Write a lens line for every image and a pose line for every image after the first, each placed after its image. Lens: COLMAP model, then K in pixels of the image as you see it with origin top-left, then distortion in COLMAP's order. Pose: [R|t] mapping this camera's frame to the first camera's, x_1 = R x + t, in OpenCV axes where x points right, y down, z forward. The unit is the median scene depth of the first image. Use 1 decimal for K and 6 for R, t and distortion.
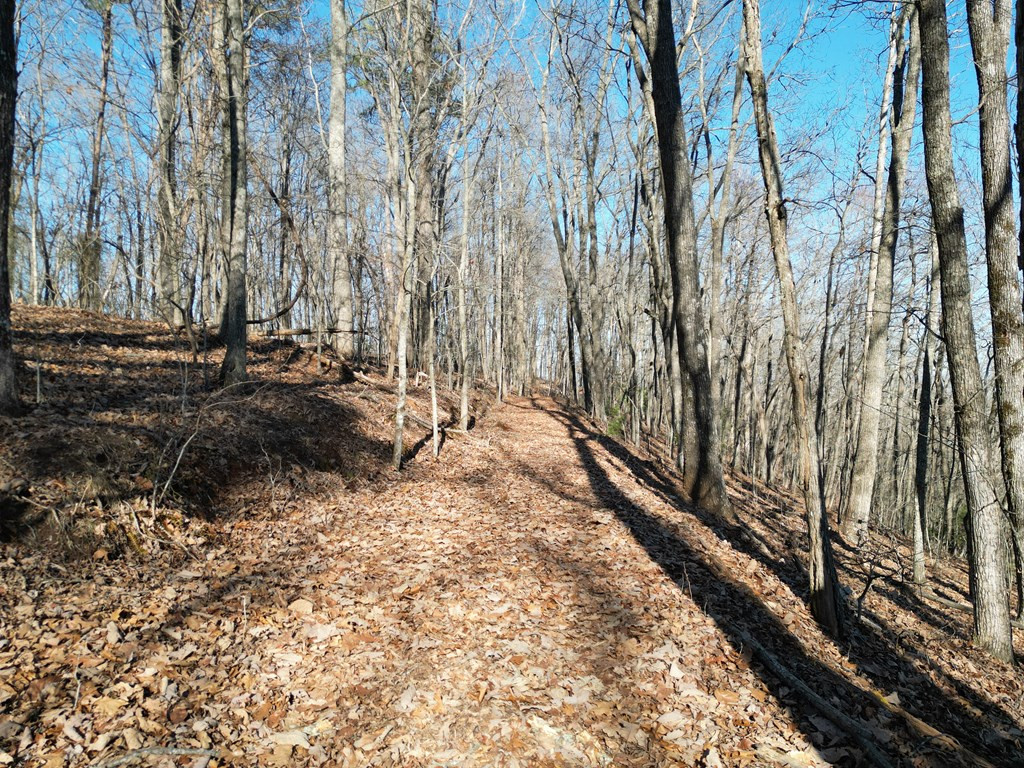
lens RADIAL K [[719.4, 0, 513.6], [0, 719.4, 381.4], [0, 0, 1]] dist [0.101995, -0.105921]
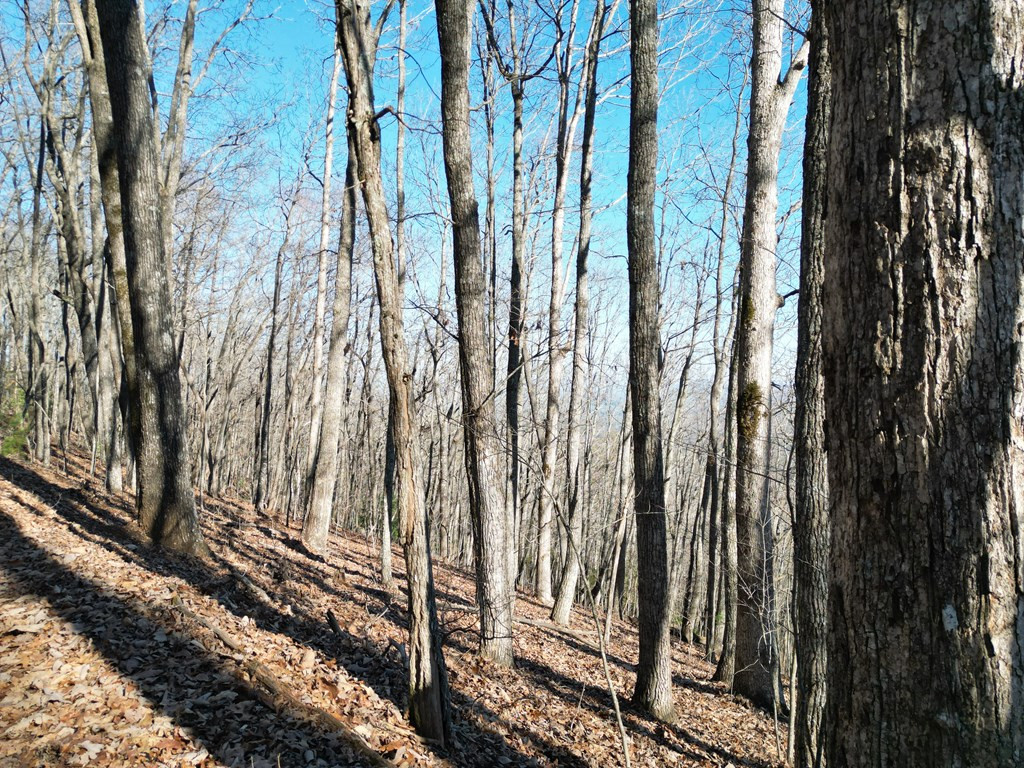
lens RADIAL K [[719.4, 0, 513.6], [0, 719.4, 381.4], [0, 0, 1]] dist [0.101995, -0.105921]
pose [[0.733389, 0.002348, 0.679805, 0.004609], [-0.002866, 0.999996, -0.000361, -0.001896], [-0.679803, -0.001683, 0.733393, 0.200705]]
